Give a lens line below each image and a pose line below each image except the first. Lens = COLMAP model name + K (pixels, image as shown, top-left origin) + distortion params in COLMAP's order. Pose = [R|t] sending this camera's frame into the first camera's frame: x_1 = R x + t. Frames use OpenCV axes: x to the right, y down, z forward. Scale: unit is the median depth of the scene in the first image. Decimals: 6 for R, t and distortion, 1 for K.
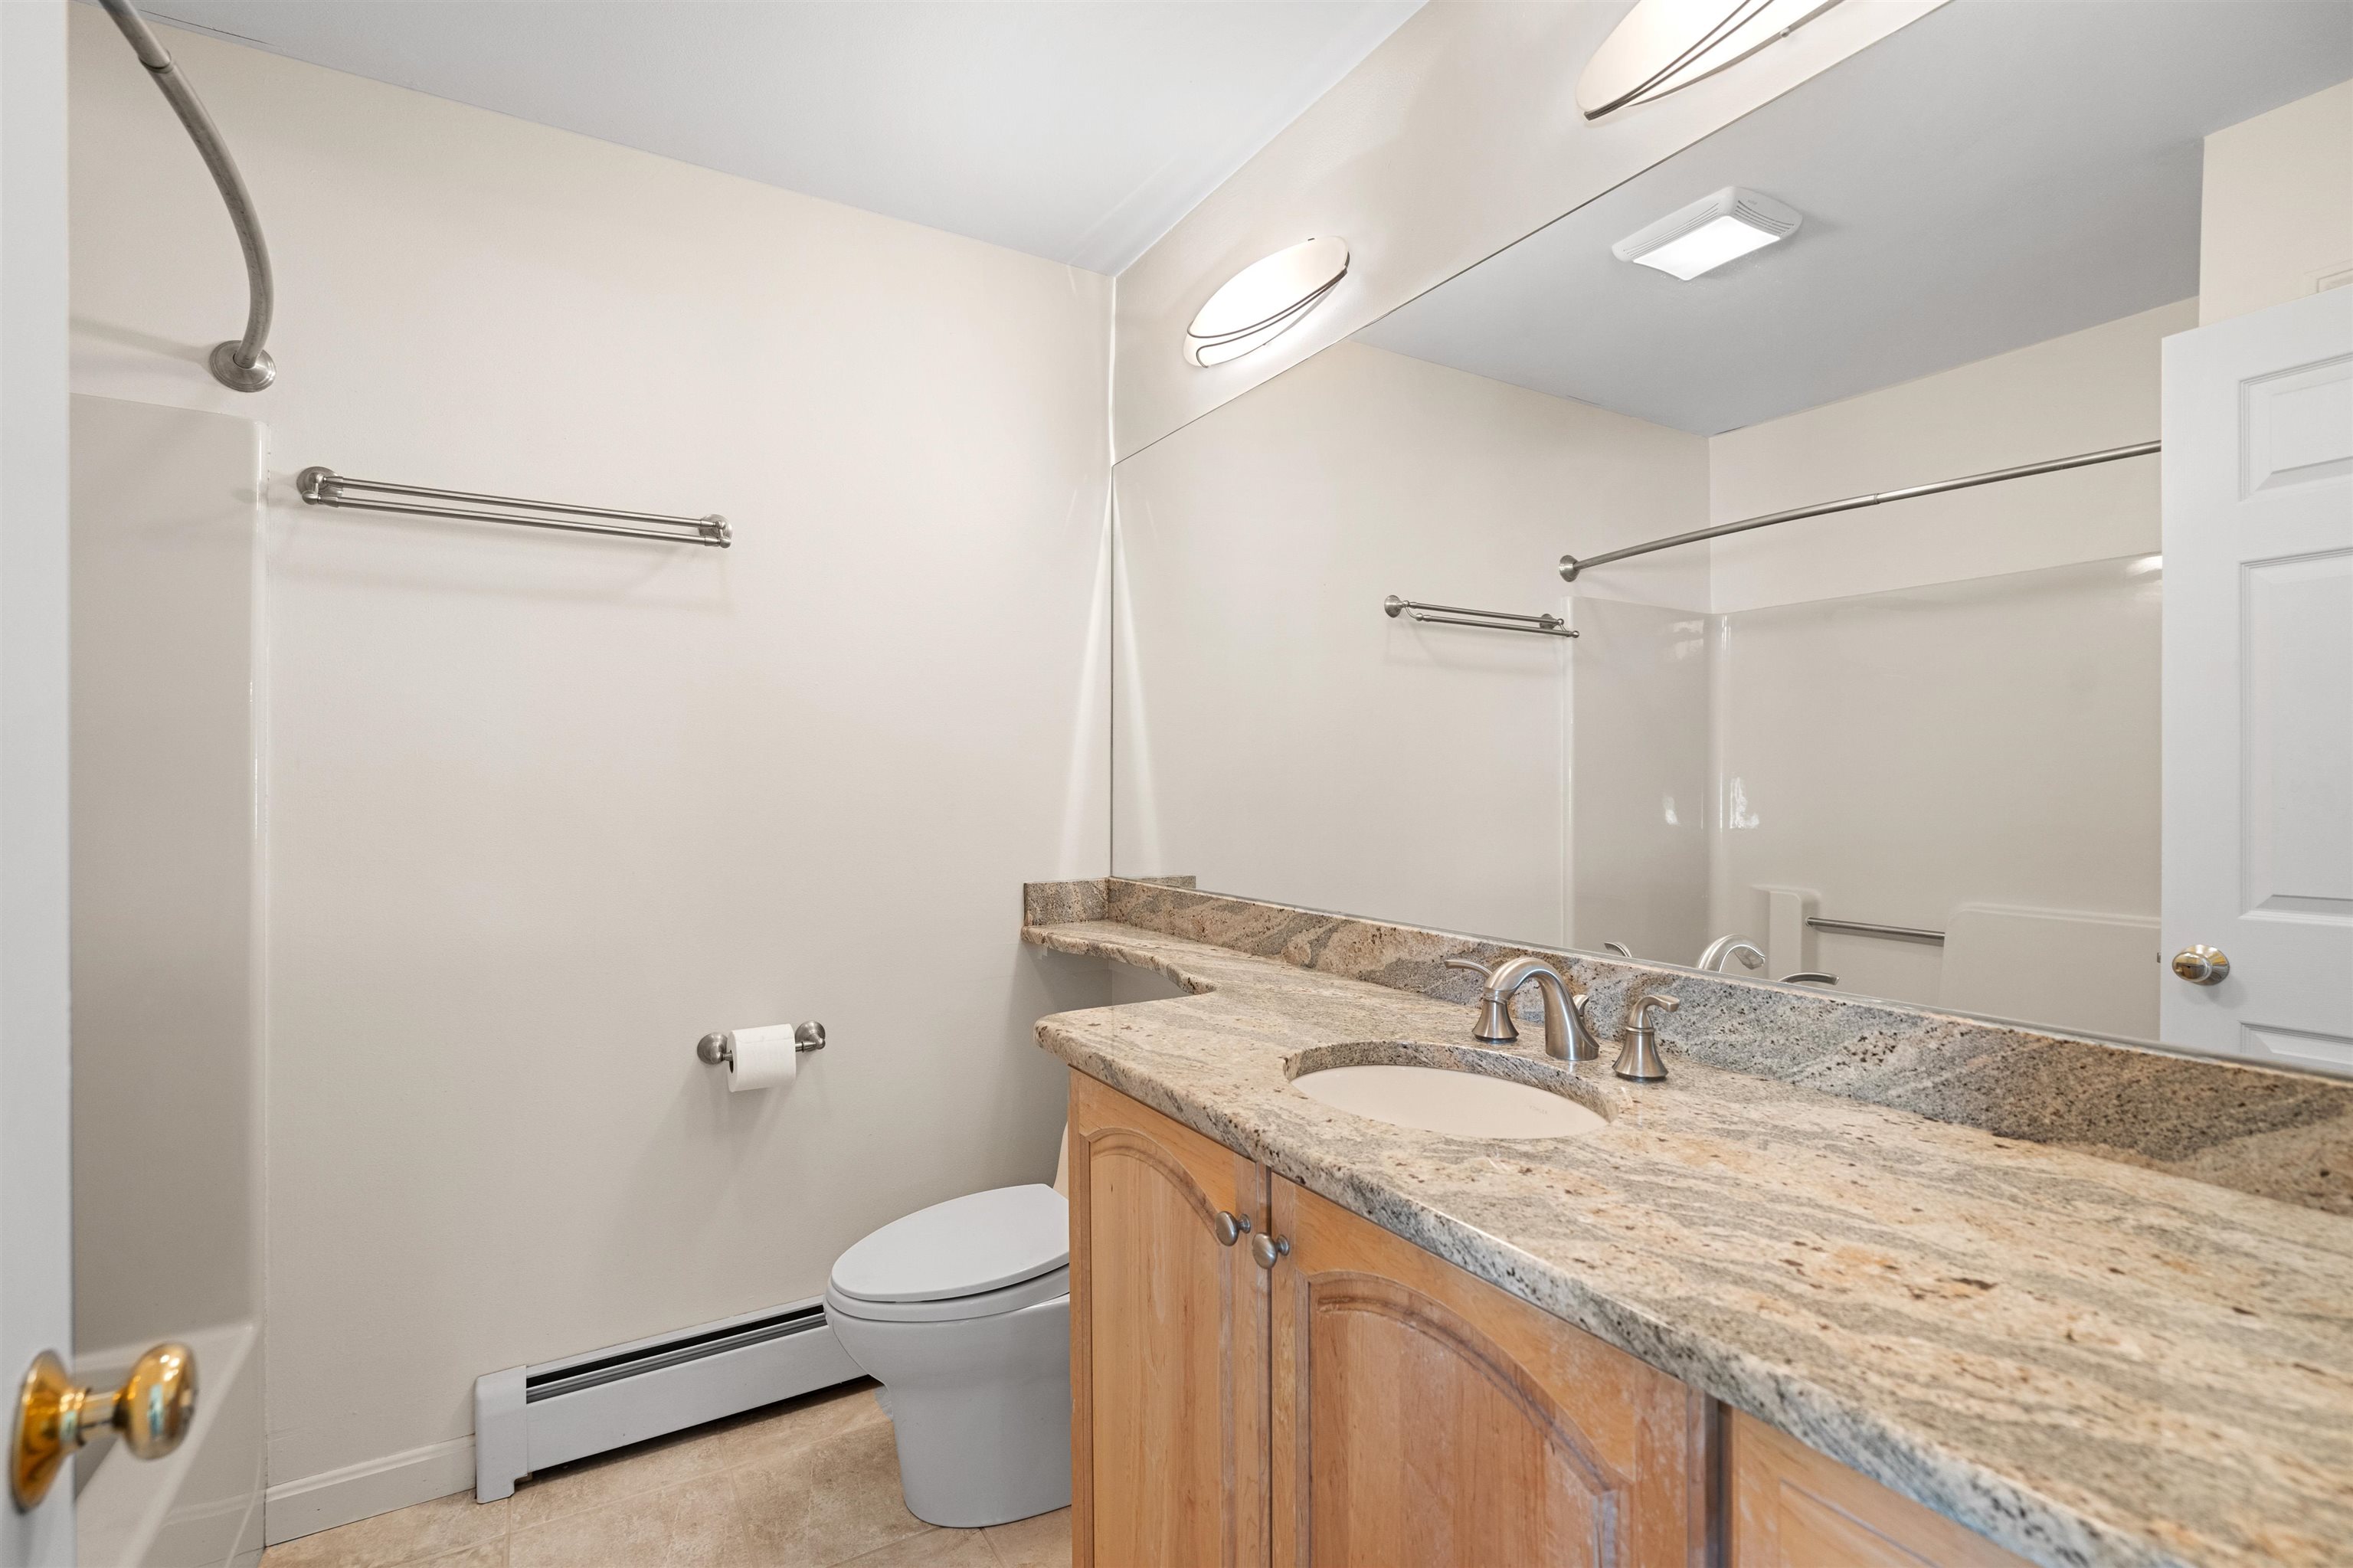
lens RADIAL K [[1062.6, 0, 1172.5], [0, 1062.6, 786.2], [0, 0, 1]] dist [-0.002139, 0.000010]
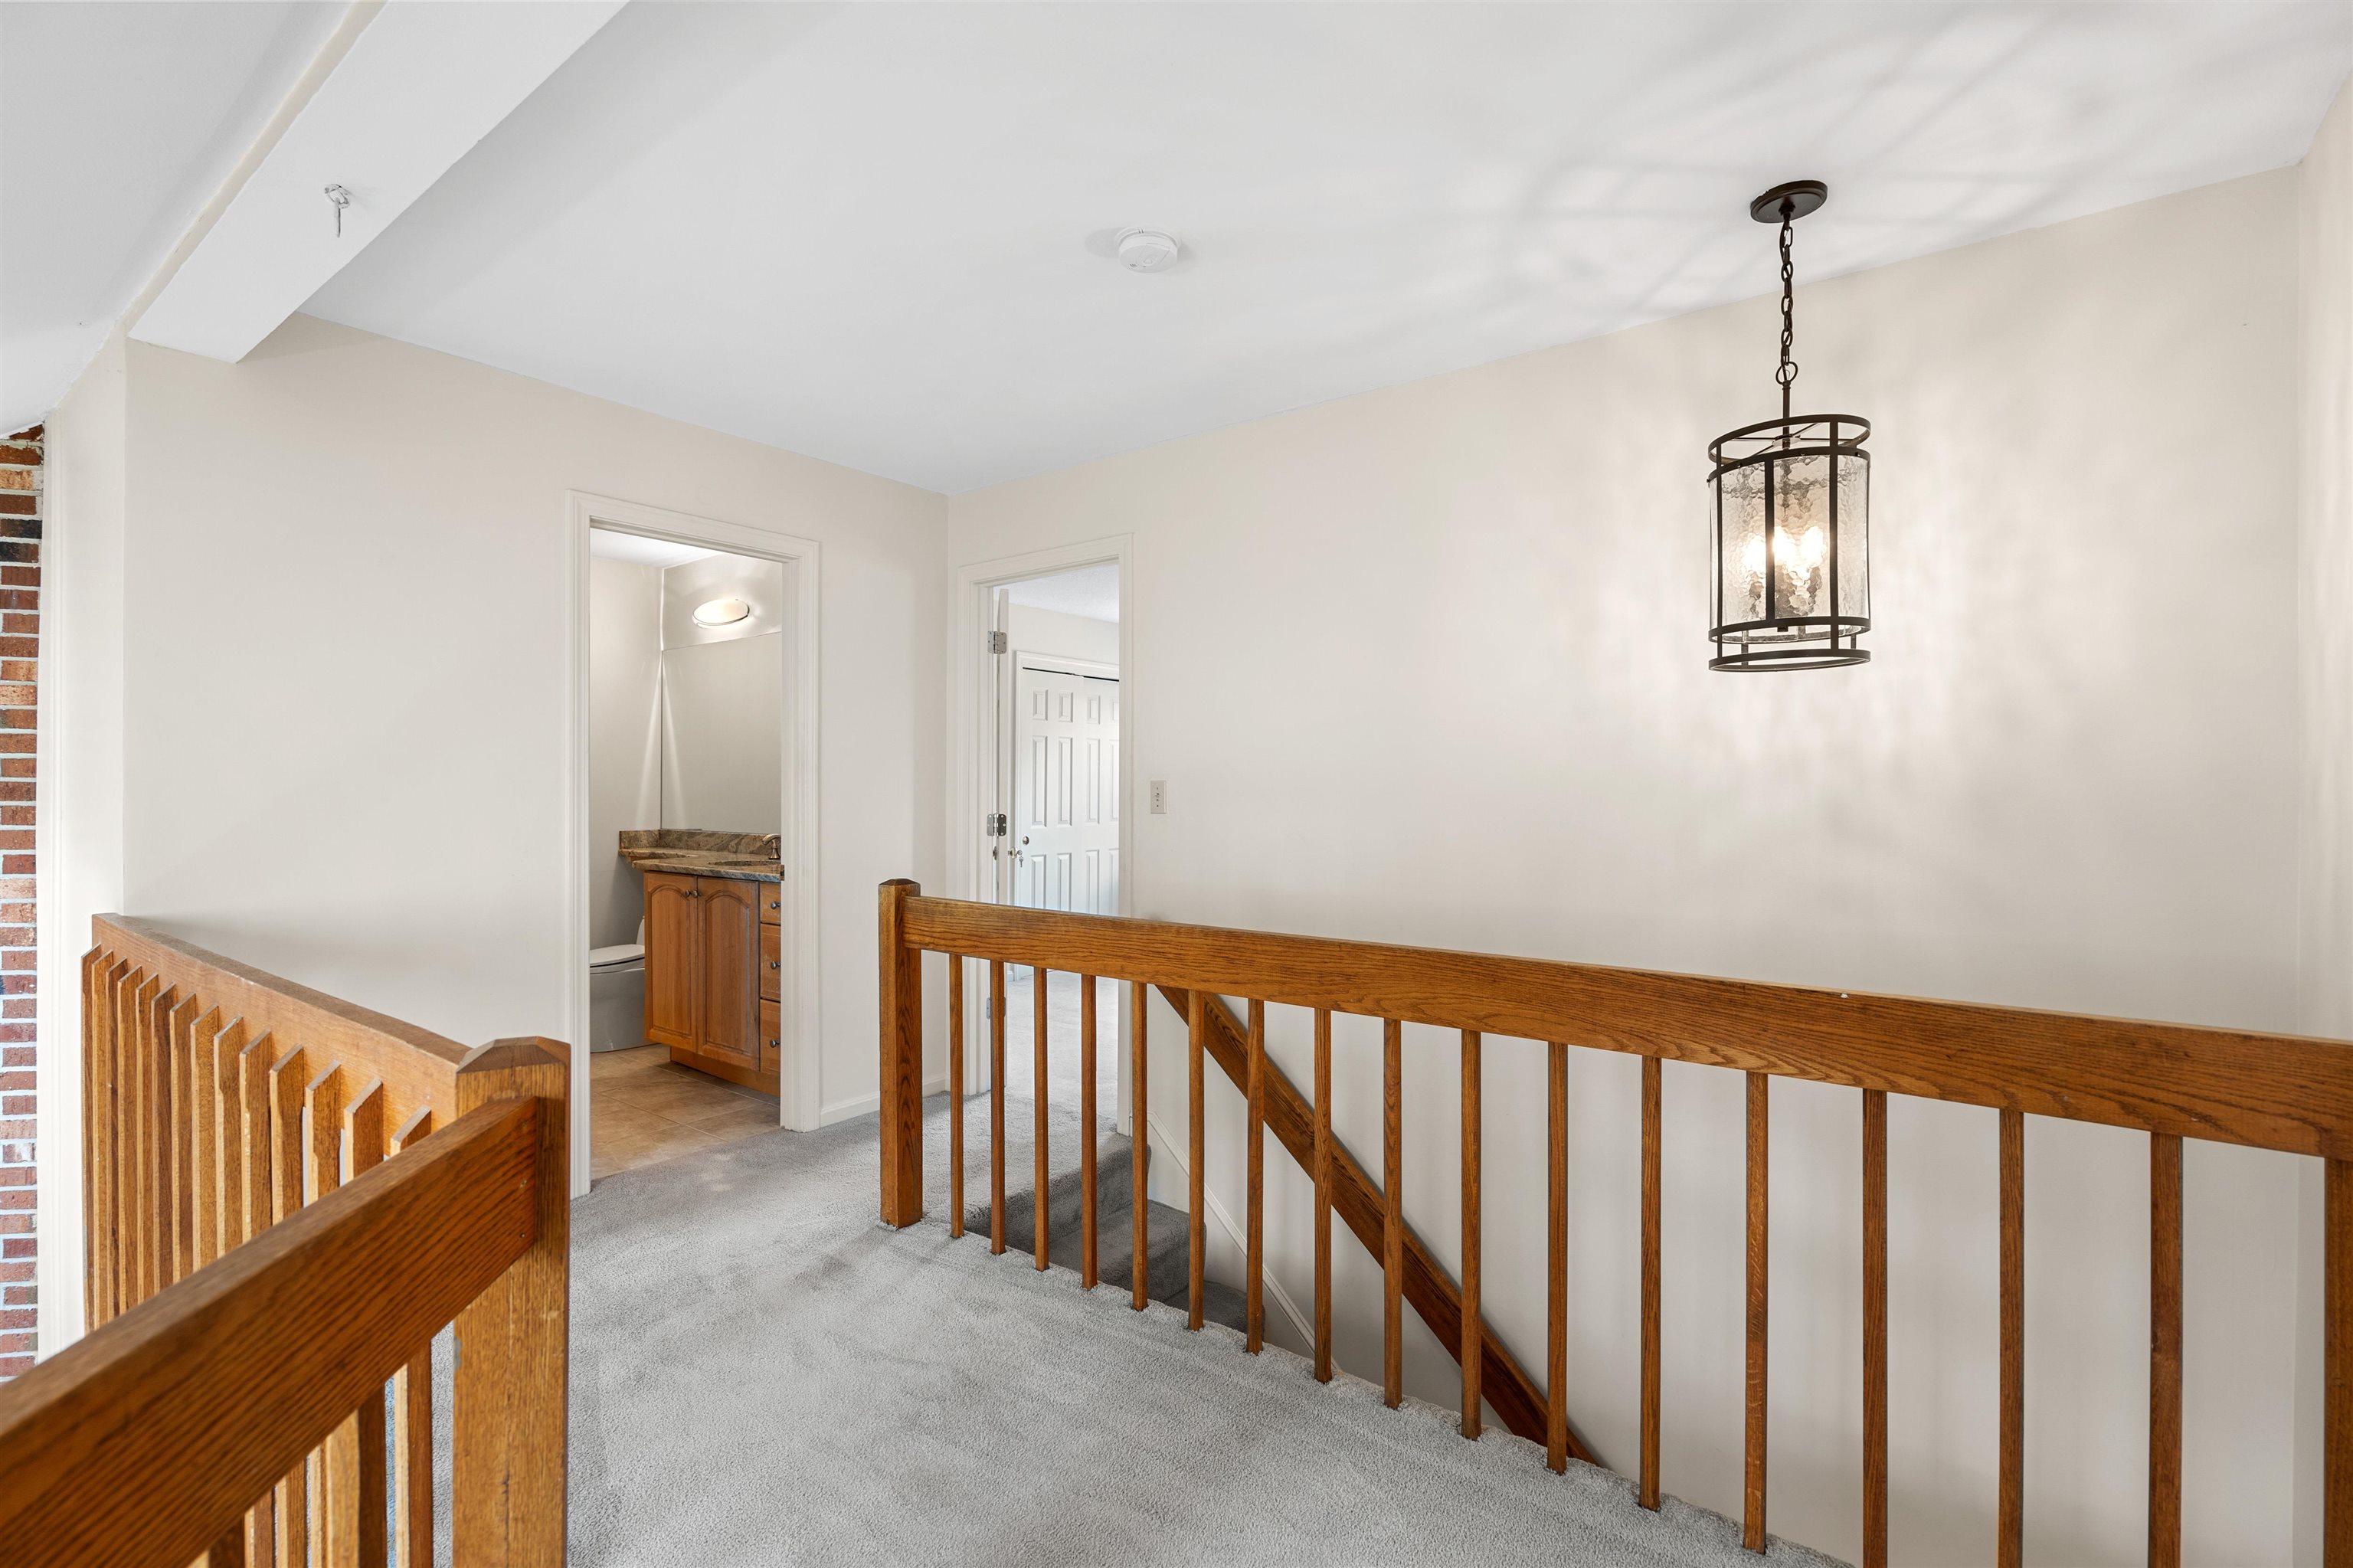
lens RADIAL K [[1062.6, 0, 1172.5], [0, 1062.6, 786.2], [0, 0, 1]] dist [-0.002139, 0.000010]
pose [[0.927676, -0.006055, 0.373336, 0.150249], [0.004862, 0.999980, 0.004138, -0.015483], [-0.373354, -0.002023, 0.927687, -2.077811]]
